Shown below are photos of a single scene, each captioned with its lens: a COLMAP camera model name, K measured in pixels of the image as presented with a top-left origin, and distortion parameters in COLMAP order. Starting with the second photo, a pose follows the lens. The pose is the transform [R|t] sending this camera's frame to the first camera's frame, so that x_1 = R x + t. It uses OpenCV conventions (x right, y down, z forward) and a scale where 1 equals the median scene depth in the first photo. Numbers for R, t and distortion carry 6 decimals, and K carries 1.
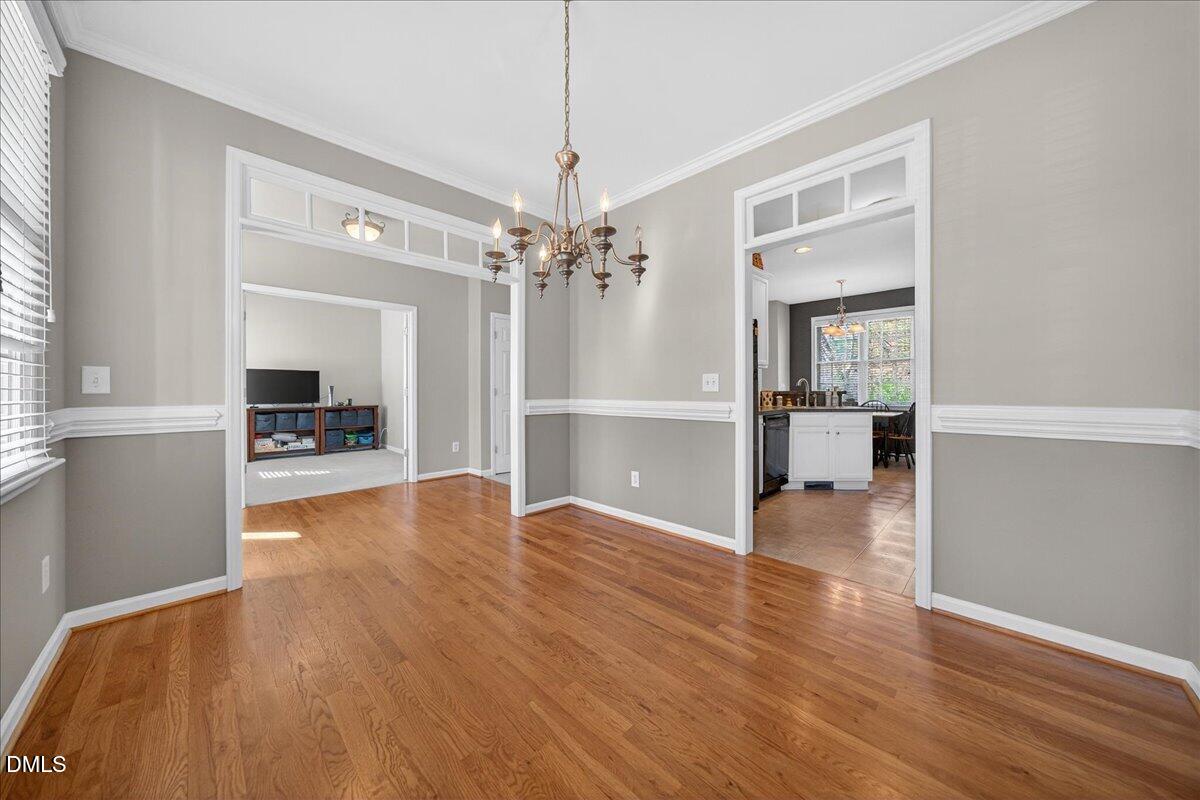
lens RADIAL K [[410.8, 0, 597.0], [0, 410.8, 394.6], [0, 0, 1]] dist [-0.001566, 0.000090]
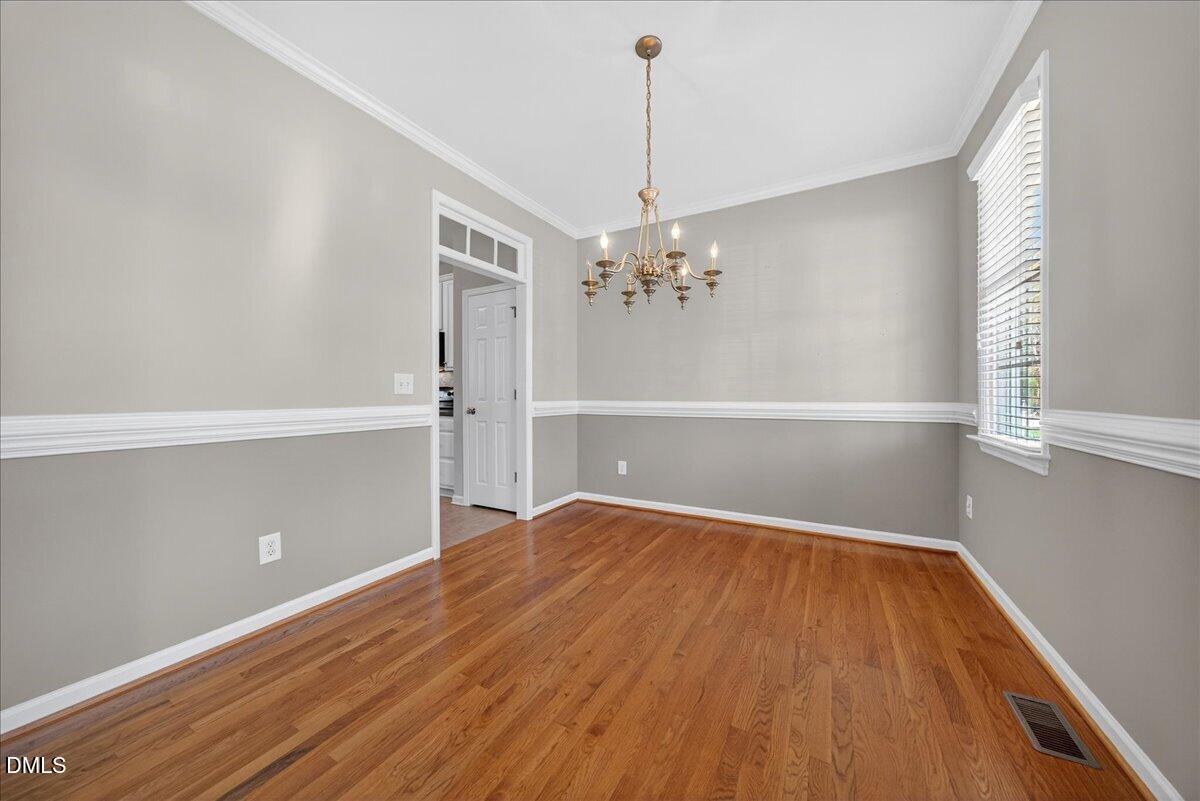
lens RADIAL K [[410.8, 0, 597.4], [0, 410.8, 398.8], [0, 0, 1]] dist [-0.001566, 0.000090]
pose [[-0.276743, -0.003591, 0.960937, -0.750787], [0.004897, 0.999975, 0.005147, 0.000173], [-0.960931, 0.006130, -0.276719, 0.951071]]
